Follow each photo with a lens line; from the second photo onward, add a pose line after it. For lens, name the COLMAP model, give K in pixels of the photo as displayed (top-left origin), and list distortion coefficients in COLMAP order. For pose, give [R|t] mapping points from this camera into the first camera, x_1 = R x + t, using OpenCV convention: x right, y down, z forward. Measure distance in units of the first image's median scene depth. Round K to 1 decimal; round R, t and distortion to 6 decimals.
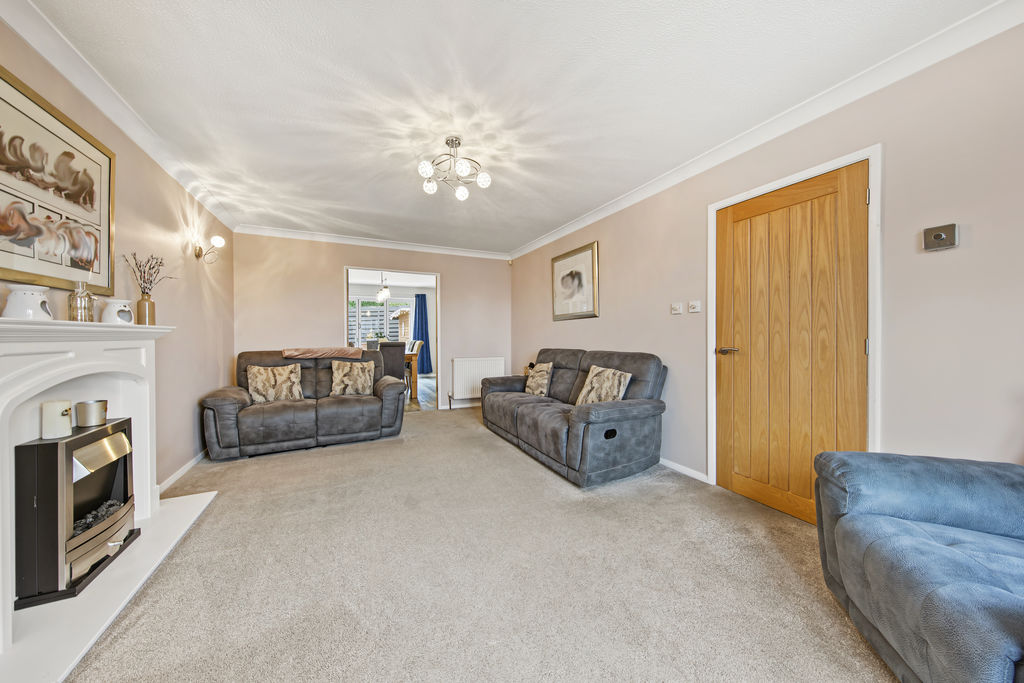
lens RADIAL K [[342.5, 0, 524.9], [0, 342.5, 334.3], [0, 0, 1]] dist [0.000307, 0.000032]
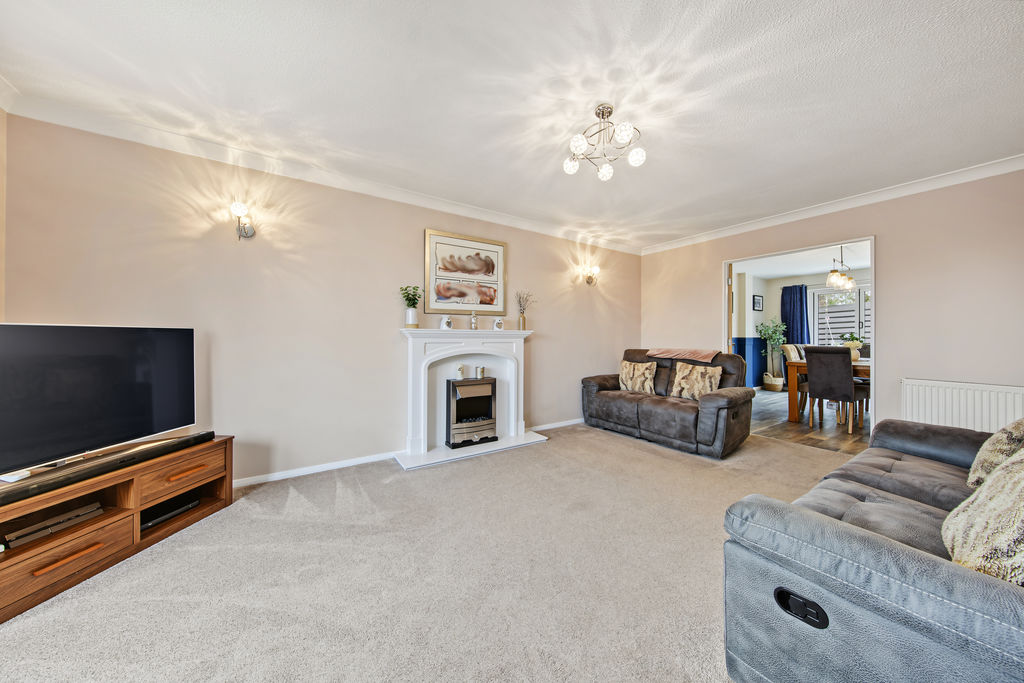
lens RADIAL K [[342.5, 0, 524.9], [0, 342.5, 334.3], [0, 0, 1]] dist [0.000307, 0.000032]
pose [[0.131736, -0.002765, -0.991281, 0.406494], [-0.002404, 0.999992, -0.003108, -0.000002], [0.991282, 0.002793, 0.131729, 0.460418]]
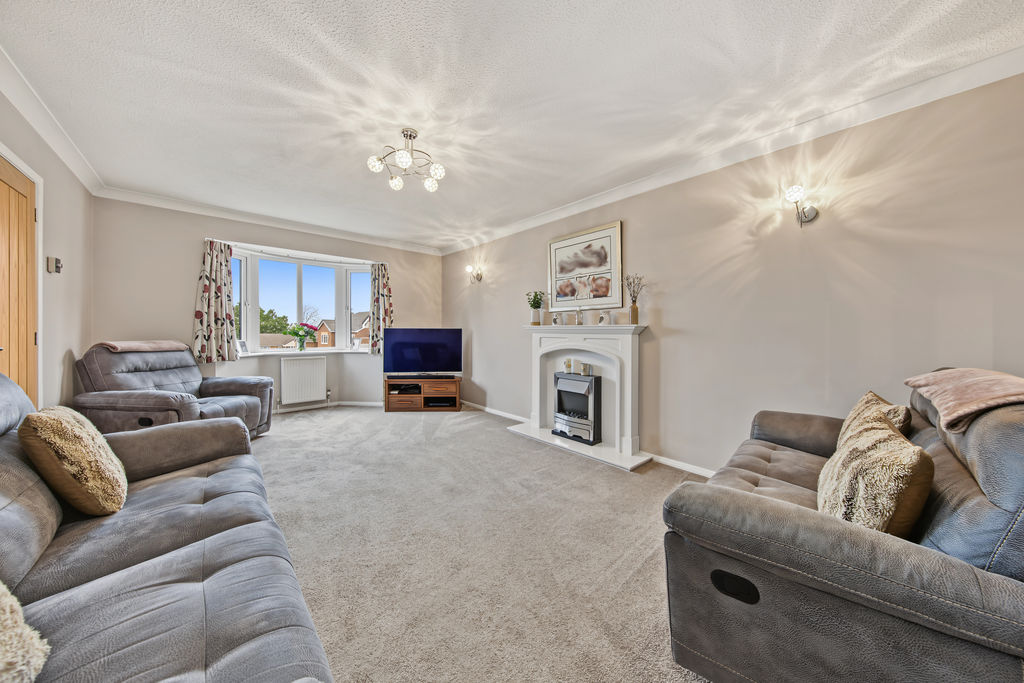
lens RADIAL K [[342.5, 0, 524.9], [0, 342.5, 334.3], [0, 0, 1]] dist [0.000307, 0.000032]
pose [[-0.965543, 0.004992, -0.260196, -0.177997], [0.002821, 0.999958, 0.008718, 0.000638], [0.260229, 0.007684, -0.965516, 1.335926]]
